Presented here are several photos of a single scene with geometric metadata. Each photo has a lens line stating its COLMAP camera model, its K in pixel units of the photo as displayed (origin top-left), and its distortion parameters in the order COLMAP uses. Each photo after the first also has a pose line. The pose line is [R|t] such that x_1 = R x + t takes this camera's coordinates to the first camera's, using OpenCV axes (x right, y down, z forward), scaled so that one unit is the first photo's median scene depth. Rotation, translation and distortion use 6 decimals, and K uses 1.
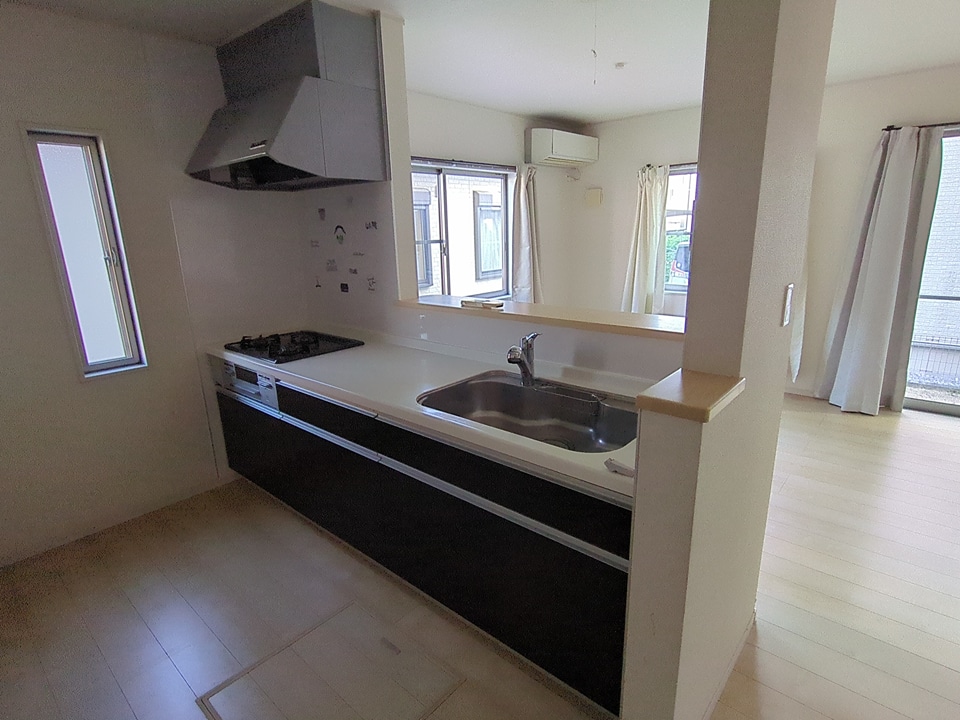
lens RADIAL K [[510.5, 0, 478.6], [0, 510.5, 364.5], [0, 0, 1]] dist [-0.003005, -0.000710]
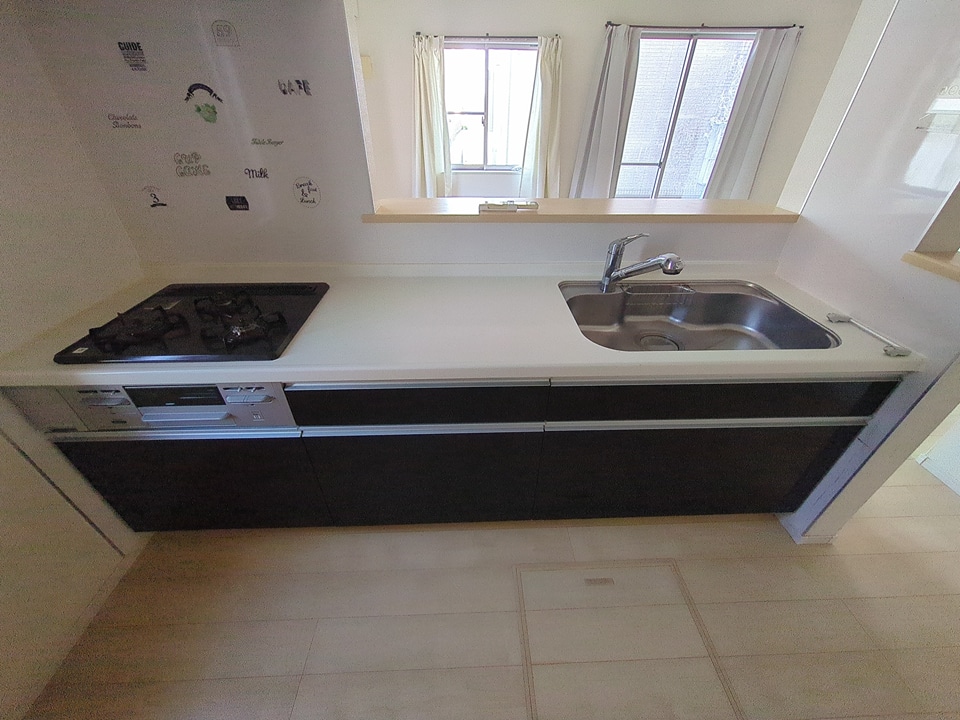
lens RADIAL K [[378.3, 0, 483.5], [0, 378.3, 359.5], [0, 0, 1]] dist [-0.000109, 0.000080]
pose [[0.725741, -0.360902, 0.585705, -0.393506], [0.154321, 0.915060, 0.372627, -0.103720], [-0.670437, -0.180044, 0.719791, 0.441540]]
